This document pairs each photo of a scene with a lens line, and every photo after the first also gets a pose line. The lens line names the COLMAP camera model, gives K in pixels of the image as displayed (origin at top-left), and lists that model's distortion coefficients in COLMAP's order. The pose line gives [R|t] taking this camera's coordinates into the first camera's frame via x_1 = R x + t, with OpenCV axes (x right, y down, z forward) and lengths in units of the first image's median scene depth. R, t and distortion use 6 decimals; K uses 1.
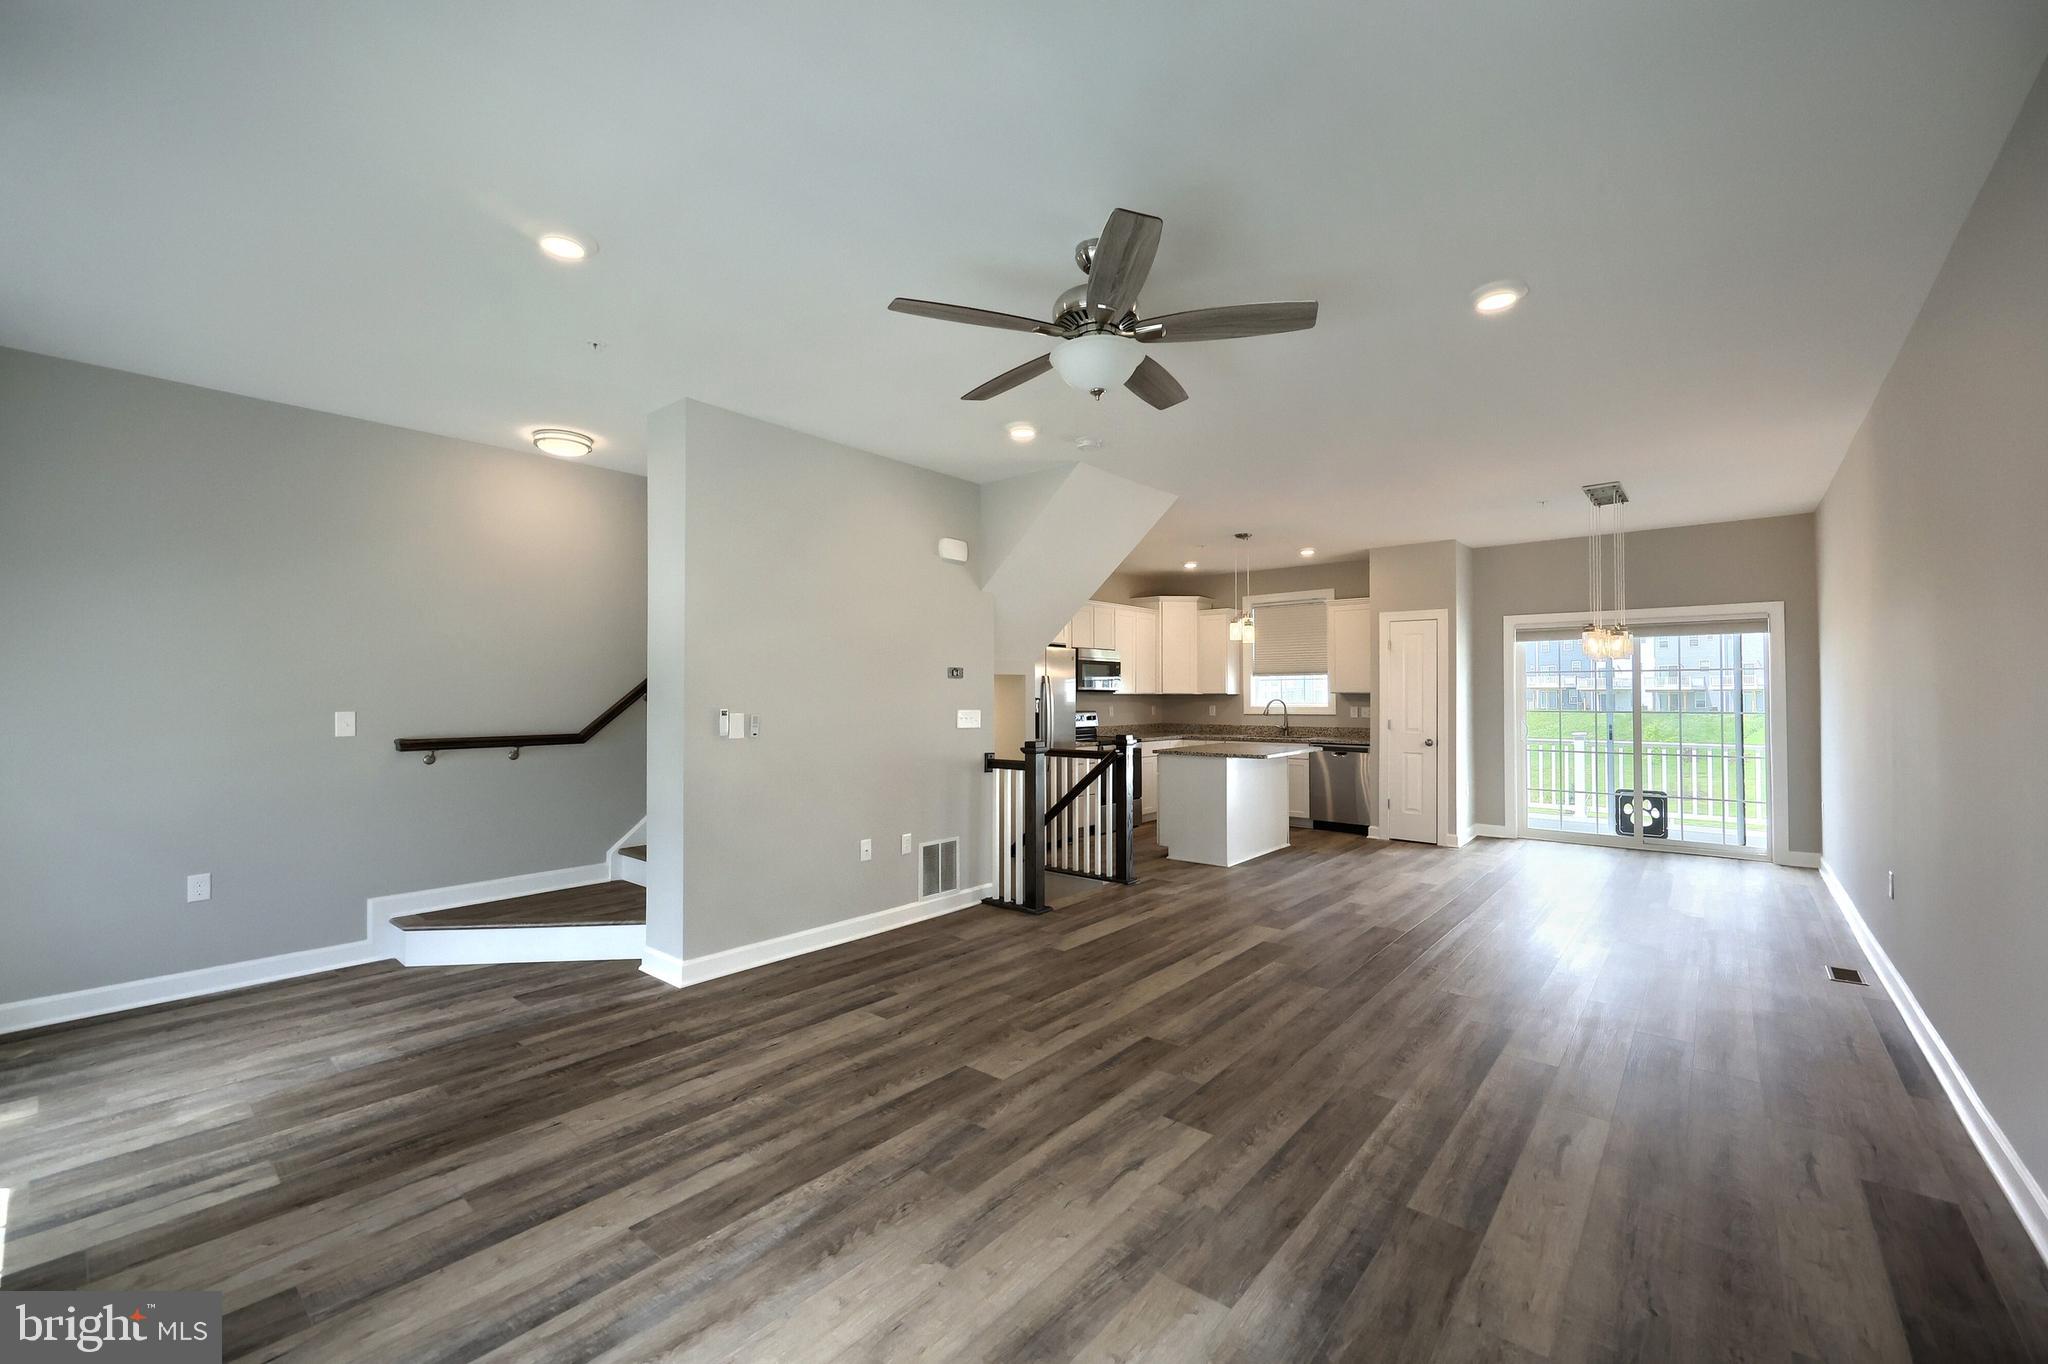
lens RADIAL K [[828.2, 0, 1014.3], [0, 828.2, 680.1], [0, 0, 1]] dist [0.000417, 0.000401]
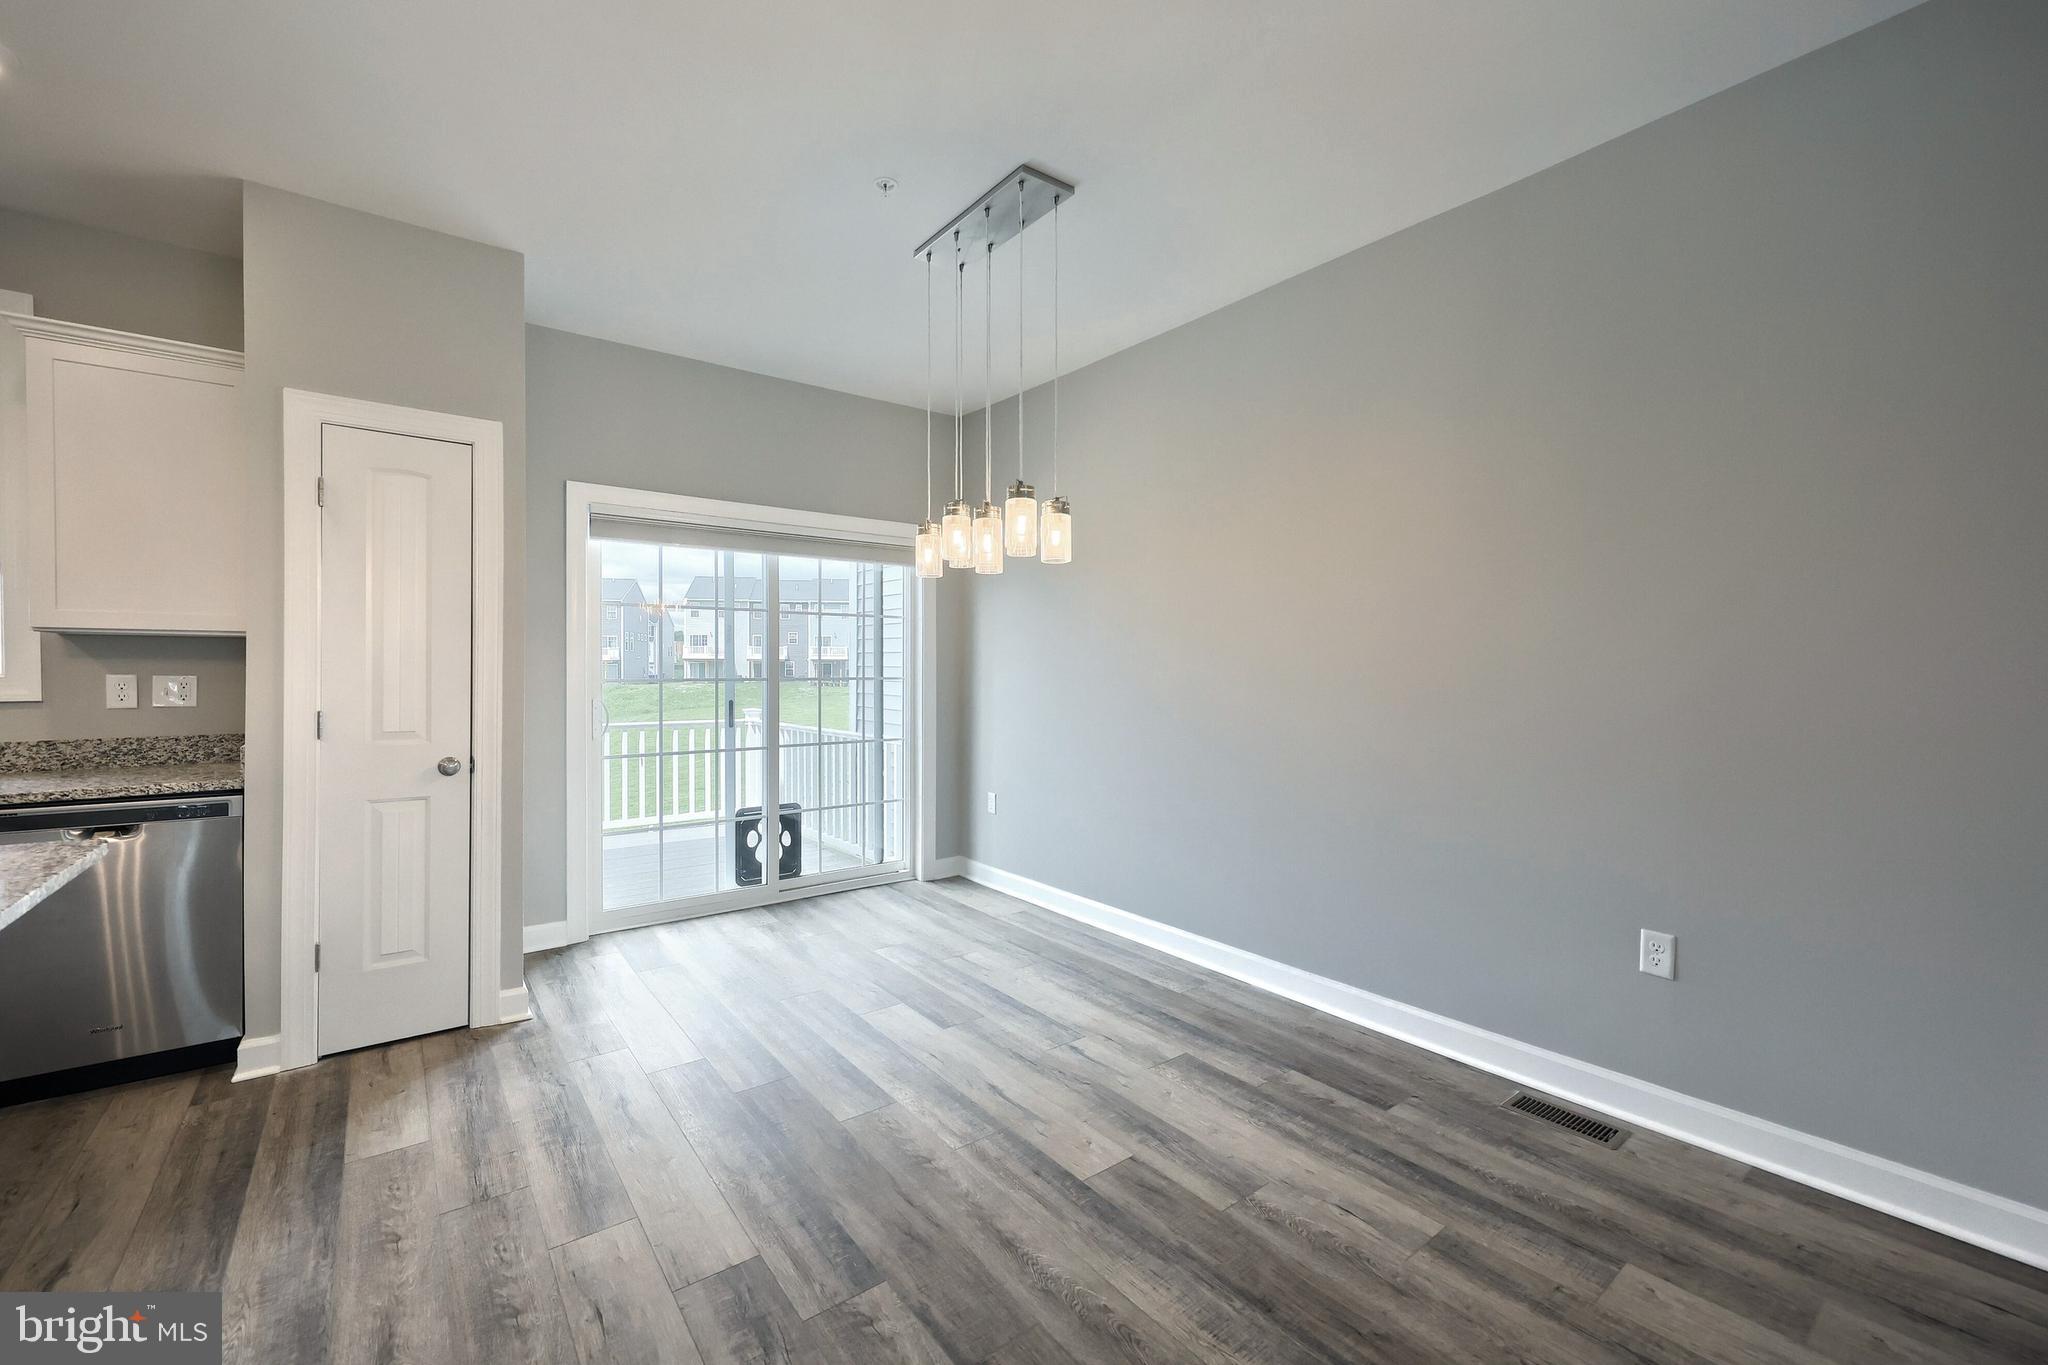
lens RADIAL K [[828.2, 0, 1014.3], [0, 828.2, 680.6], [0, 0, 1]] dist [0.000417, 0.000401]
pose [[0.217092, -0.012885, 0.976066, 0.182323], [-0.021099, 0.999617, 0.017888, 0.023256], [-0.975923, -0.024477, 0.216737, 0.646069]]
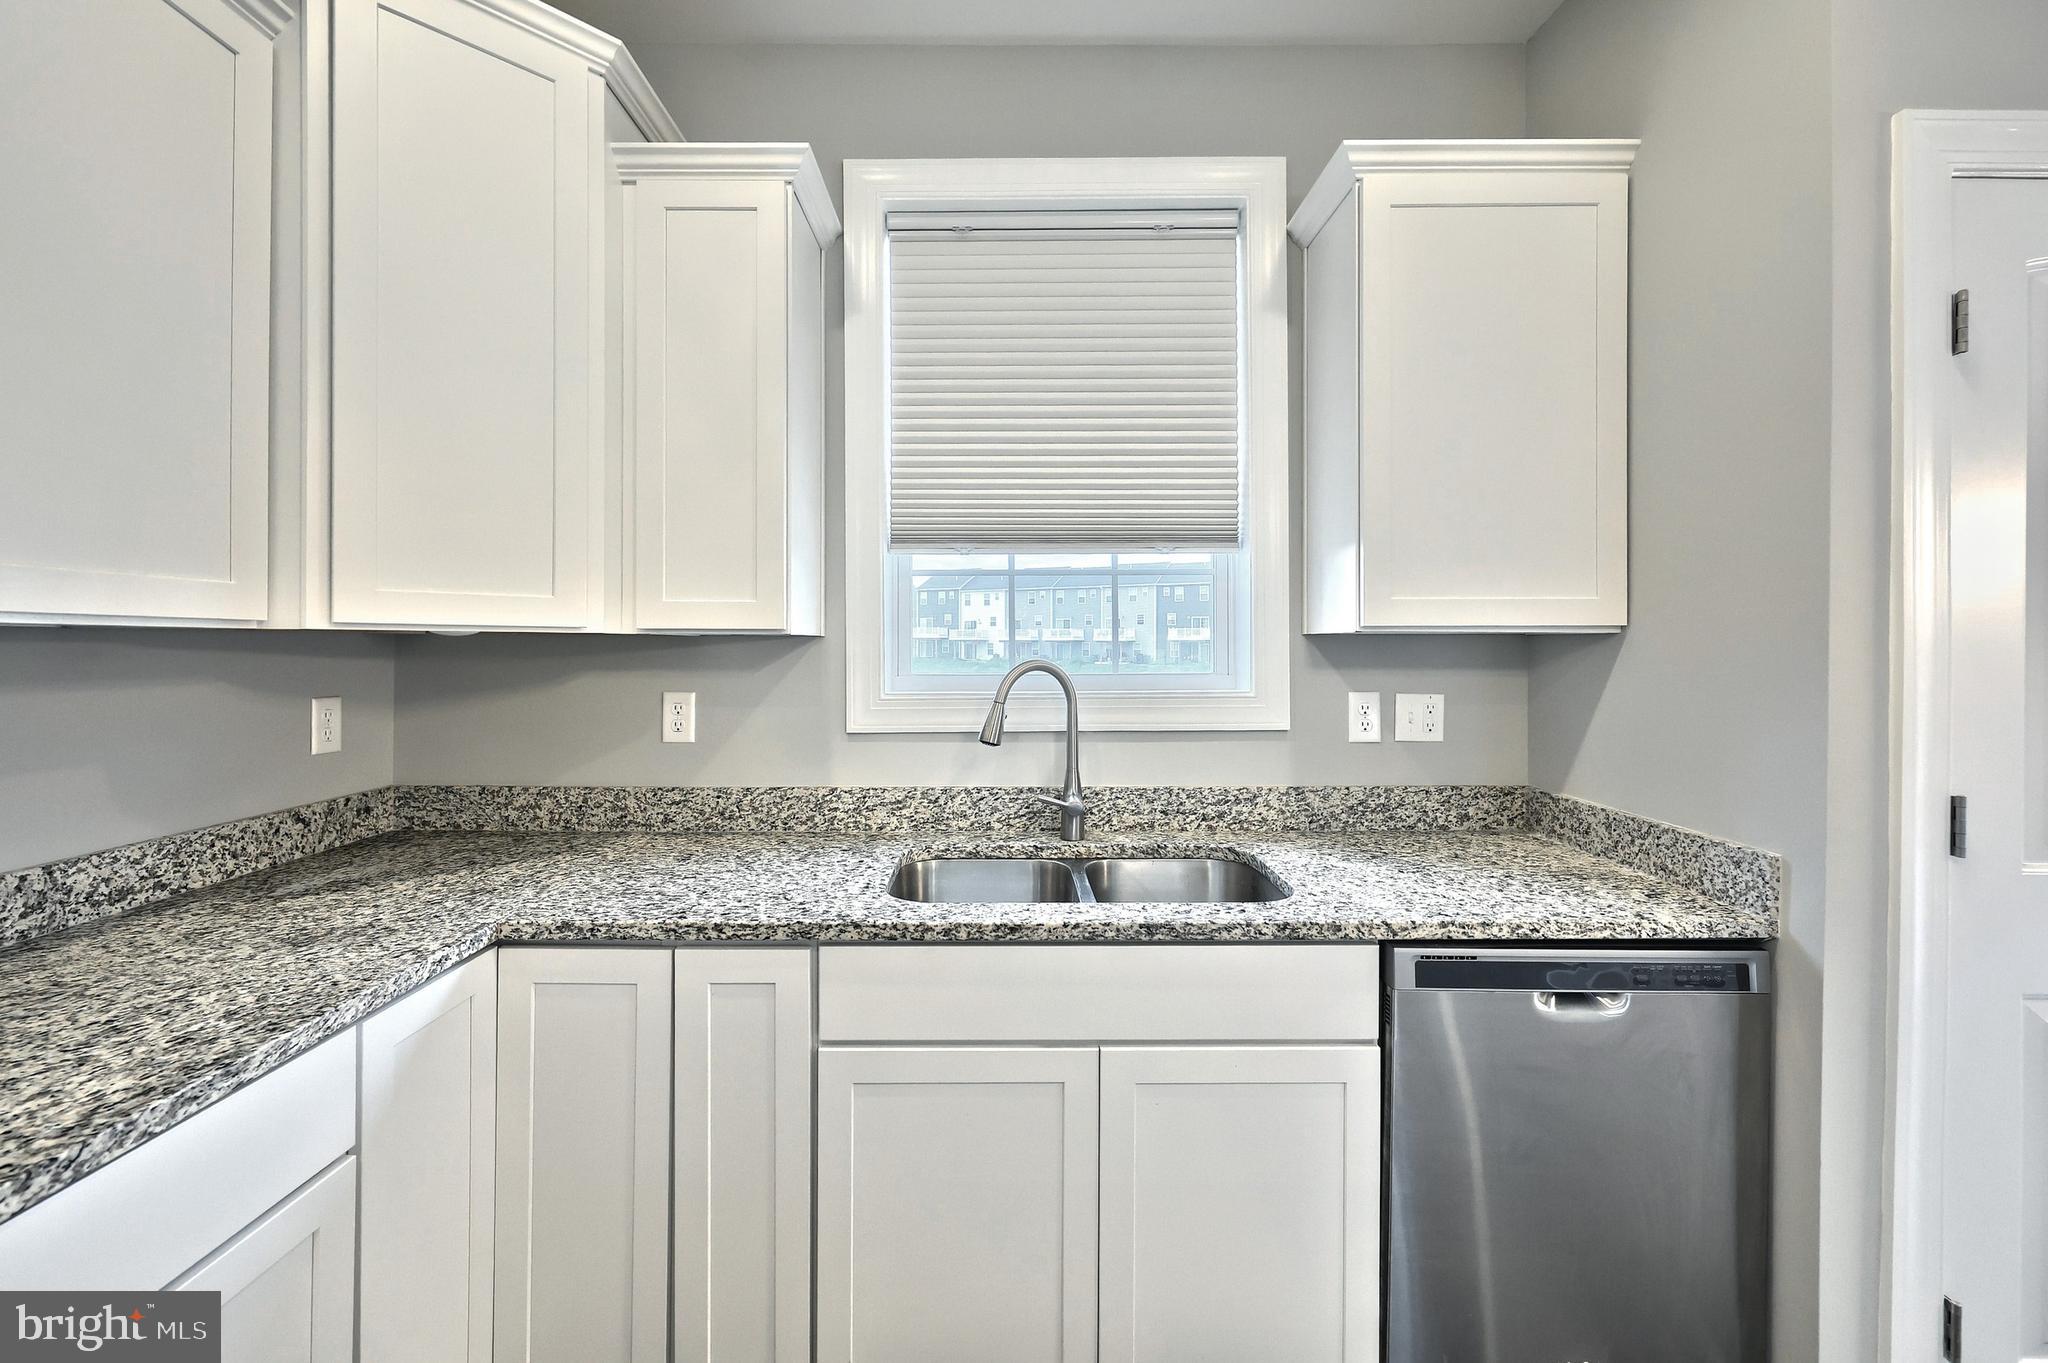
lens RADIAL K [[841.2, 0, 1013.1], [0, 841.2, 654.7], [0, 0, 1]] dist [-0.000196, 0.000316]
pose [[0.765649, -0.005290, 0.643236, 0.212723], [-0.013522, 0.999613, 0.024316, 0.019588], [-0.643116, -0.027315, 0.765282, 0.990319]]
